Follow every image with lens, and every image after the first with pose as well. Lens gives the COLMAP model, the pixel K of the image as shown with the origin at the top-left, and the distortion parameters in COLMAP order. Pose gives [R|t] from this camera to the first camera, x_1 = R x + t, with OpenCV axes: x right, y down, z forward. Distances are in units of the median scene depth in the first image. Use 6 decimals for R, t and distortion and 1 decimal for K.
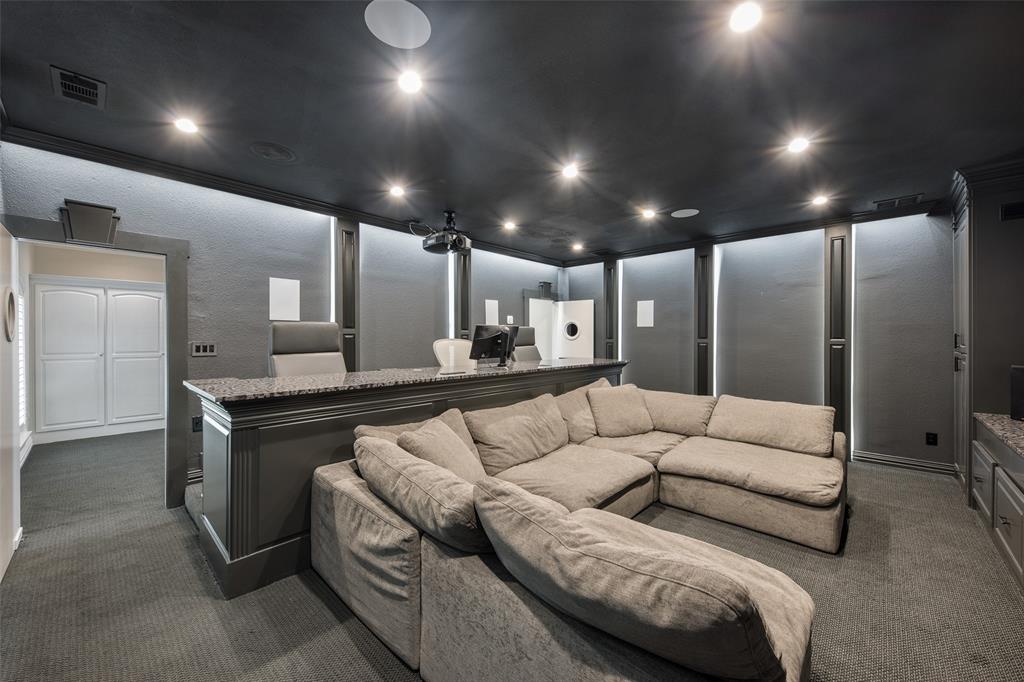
lens RADIAL K [[396.3, 0, 513.1], [0, 396.3, 338.3], [0, 0, 1]] dist [-0.000330, 0.000145]
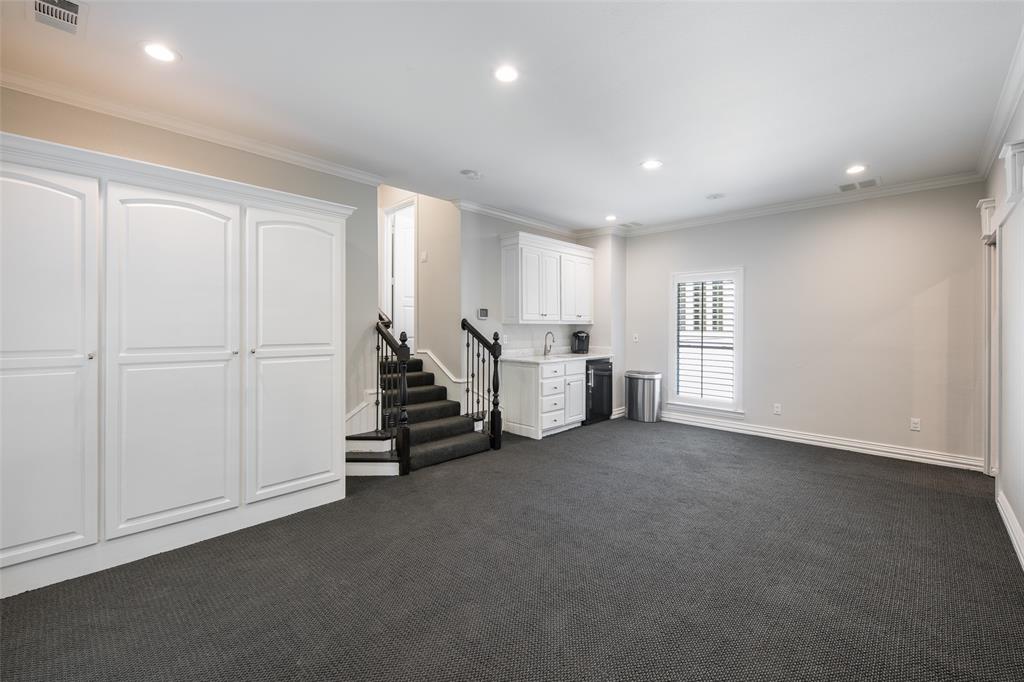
lens RADIAL K [[427.6, 0, 510.9], [0, 427.6, 336.3], [0, 0, 1]] dist [-0.001237, -0.000489]
pose [[0.999897, 0.000609, -0.014313, -0.633100], [-0.000643, 0.999997, -0.002403, 0.023614], [0.014311, 0.002412, 0.999895, 0.598582]]
